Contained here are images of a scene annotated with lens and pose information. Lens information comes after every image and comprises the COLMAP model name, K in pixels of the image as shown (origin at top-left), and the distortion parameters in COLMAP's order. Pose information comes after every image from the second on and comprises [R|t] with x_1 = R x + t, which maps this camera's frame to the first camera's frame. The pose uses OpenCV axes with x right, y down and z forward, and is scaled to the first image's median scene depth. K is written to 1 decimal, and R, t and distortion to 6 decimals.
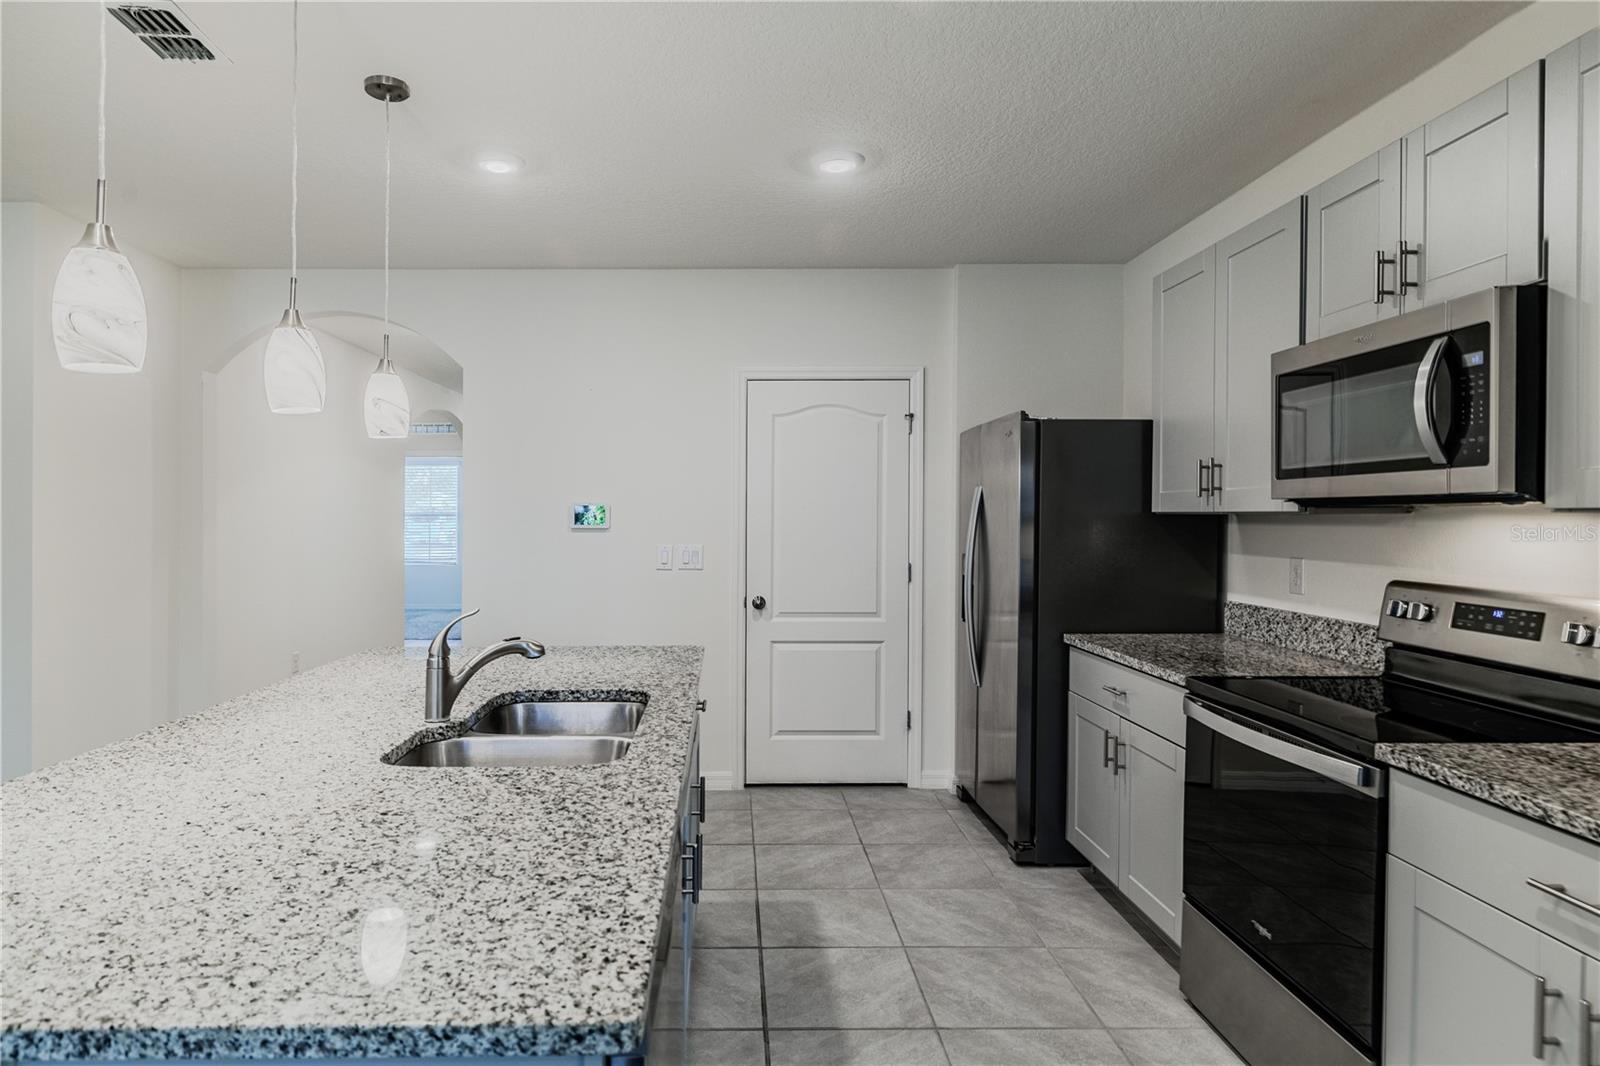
lens RADIAL K [[902.2, 0, 728.1], [0, 902.2, 521.4], [0, 0, 1]] dist [-0.000030, 0.001242]
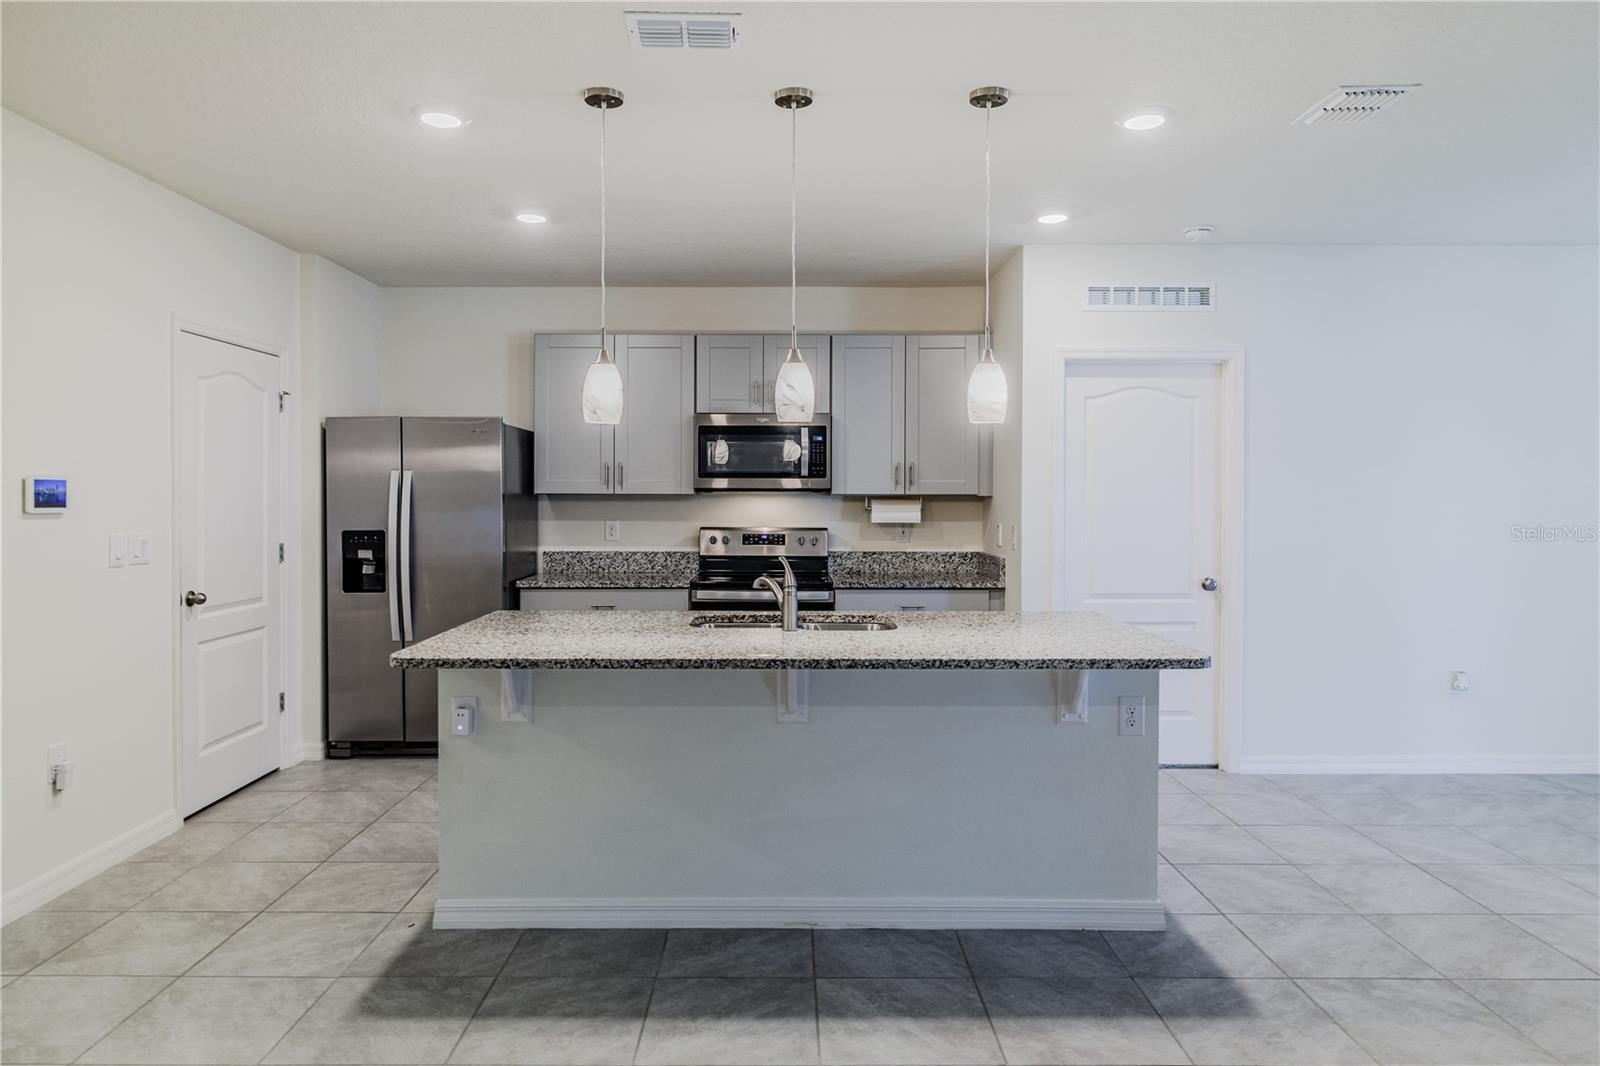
lens RADIAL K [[1020.4, 0, 784.5], [0, 1020.4, 505.6], [0, 0, 1]] dist [0.000043, -0.000220]
pose [[0.010875, -0.008892, 0.999901, -1.798260], [0.003540, 0.999955, 0.008854, -0.005516], [-0.999935, 0.003443, 0.010906, 0.865039]]
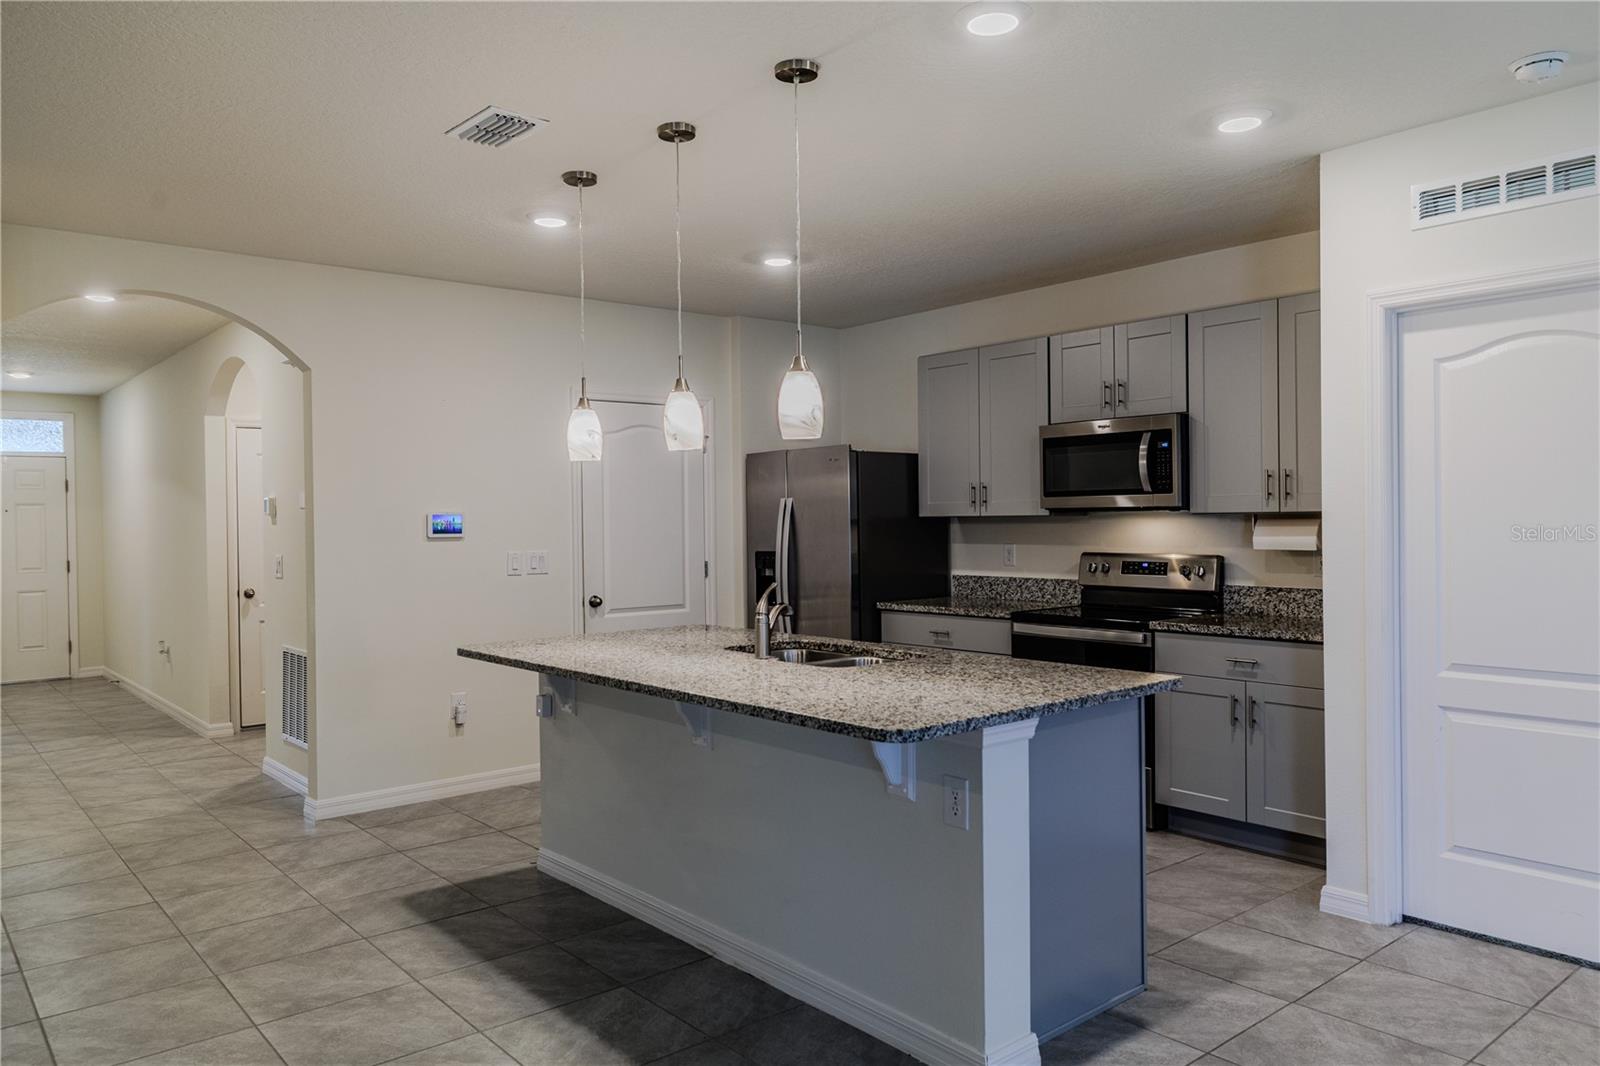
lens RADIAL K [[1107.0, 0, 785.3], [0, 1107.0, 526.7], [0, 0, 1]] dist [0.000714, 0.000168]
pose [[0.772801, -0.013718, 0.634500, -1.280230], [0.016022, 0.999869, 0.002102, -0.001690], [-0.634446, 0.008542, 0.772920, -0.390957]]
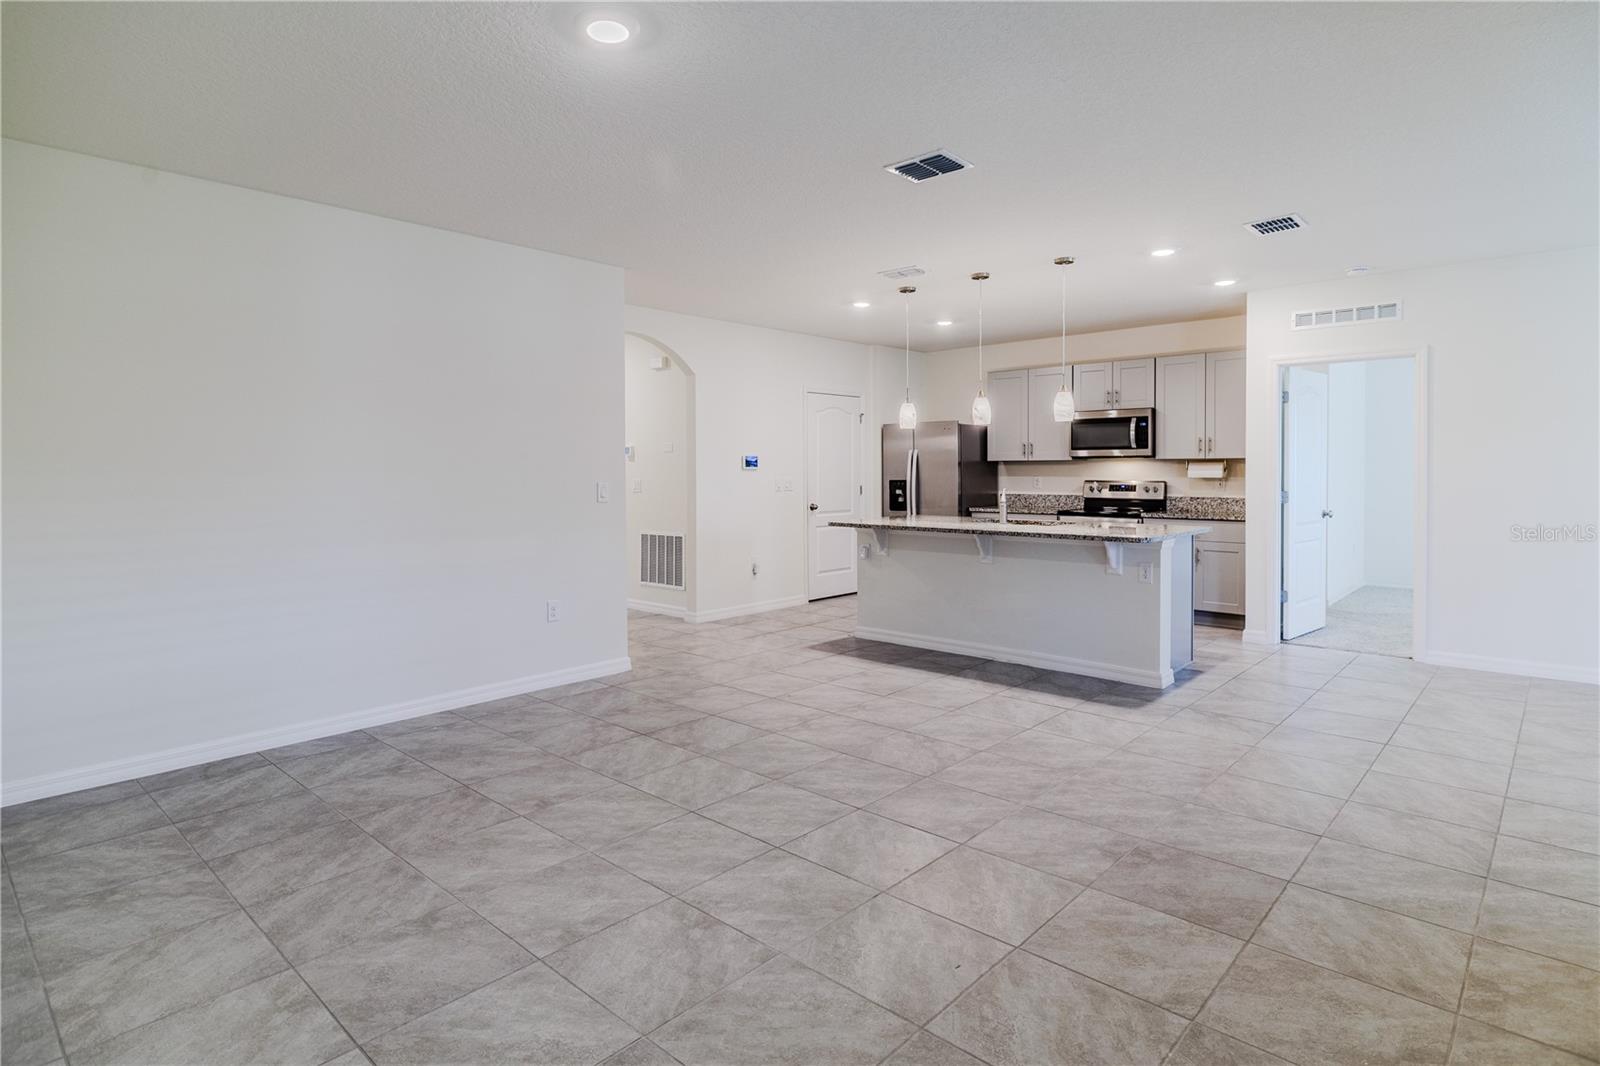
lens RADIAL K [[834.3, 0, 795.1], [0, 834.3, 480.3], [0, 0, 1]] dist [0.001497, 0.000150]
pose [[0.685601, -0.011567, 0.727885, -2.580051], [0.007853, 0.999933, 0.008493, 0.032770], [-0.727935, -0.000107, 0.685646, -0.411364]]
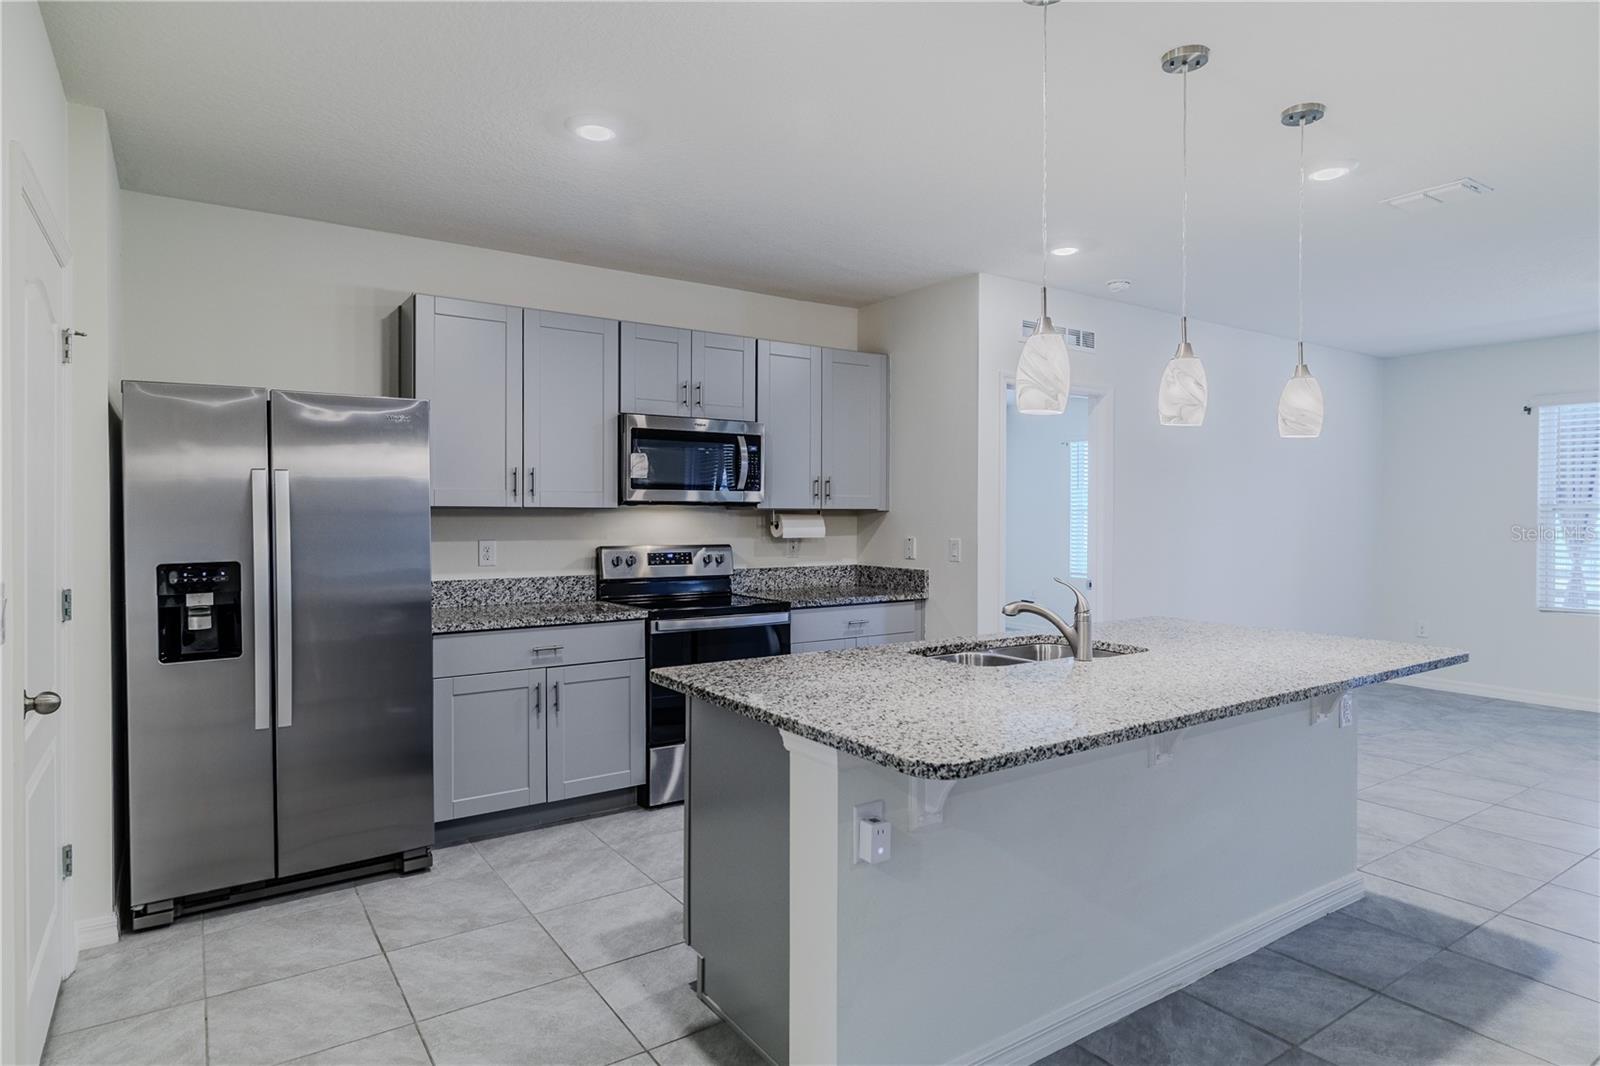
lens RADIAL K [[891.8, 0, 801.4], [0, 891.8, 519.9], [0, 0, 1]] dist [-0.000229, -0.000899]
pose [[-0.558813, -0.006700, 0.829267, -1.052779], [0.002499, 0.999949, 0.009764, -0.003940], [-0.829290, 0.007529, -0.558768, 1.836135]]
